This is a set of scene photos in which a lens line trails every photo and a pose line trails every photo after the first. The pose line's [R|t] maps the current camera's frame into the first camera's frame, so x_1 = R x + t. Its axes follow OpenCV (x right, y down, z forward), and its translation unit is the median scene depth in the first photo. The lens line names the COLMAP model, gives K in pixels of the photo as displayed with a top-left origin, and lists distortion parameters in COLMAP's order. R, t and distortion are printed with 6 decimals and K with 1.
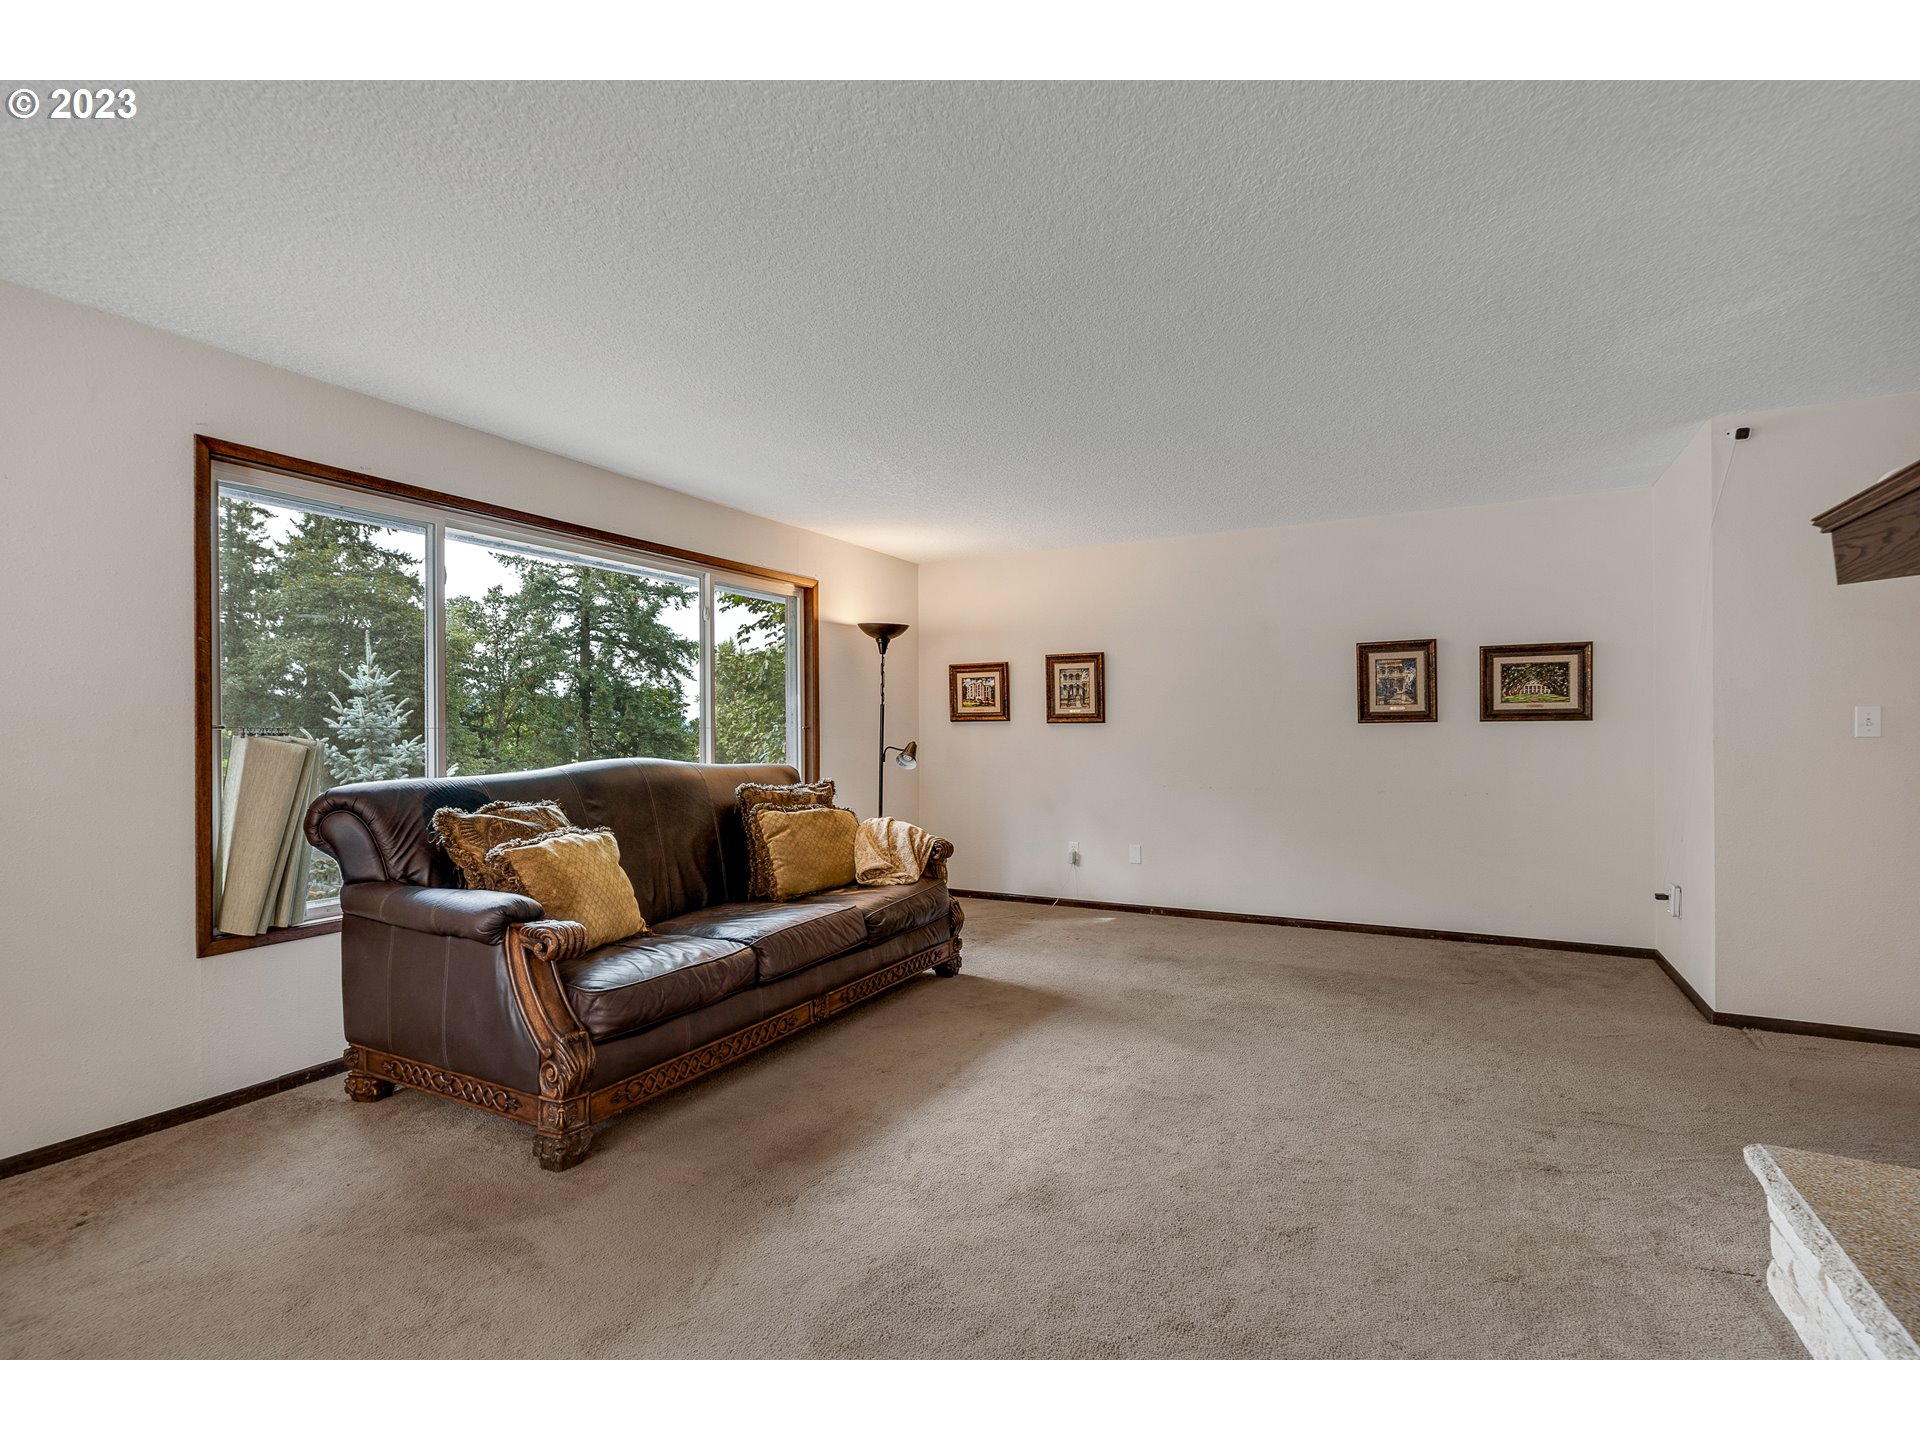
lens RADIAL K [[925.0, 0, 960.5], [0, 925.0, 721.0], [0, 0, 1]] dist [0.002881, 0.000651]
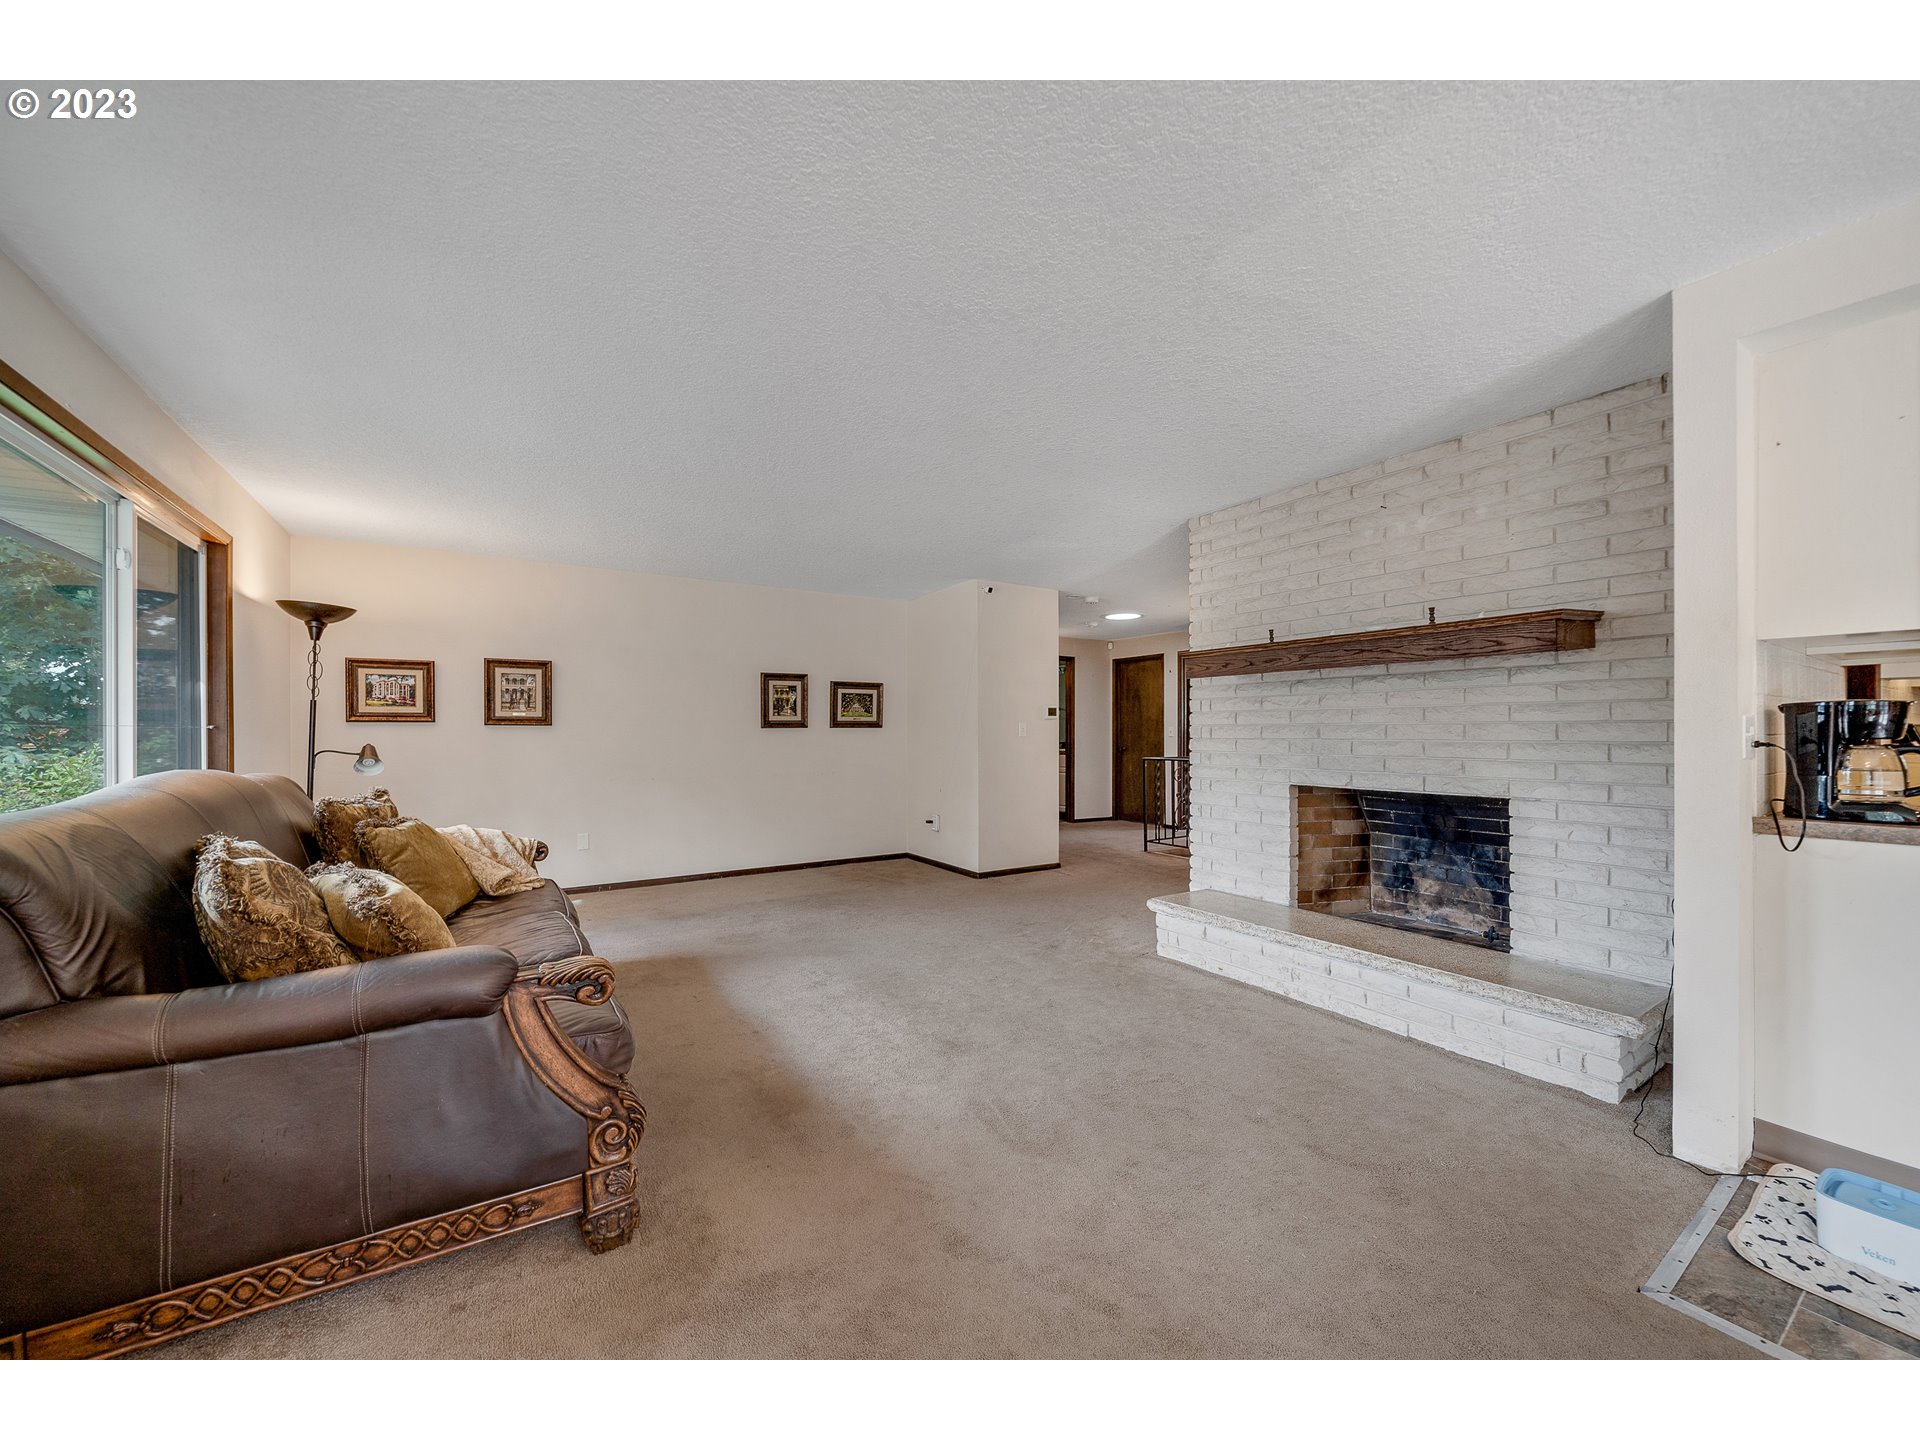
lens RADIAL K [[720.0, 0, 957.4], [0, 720.0, 728.3], [0, 0, 1]] dist [-0.003616, -0.000197]
pose [[0.488356, 0.009771, 0.872590, -0.402061], [-0.011134, 0.999926, -0.004965, 0.004626], [-0.872574, -0.007291, 0.488428, 0.189670]]
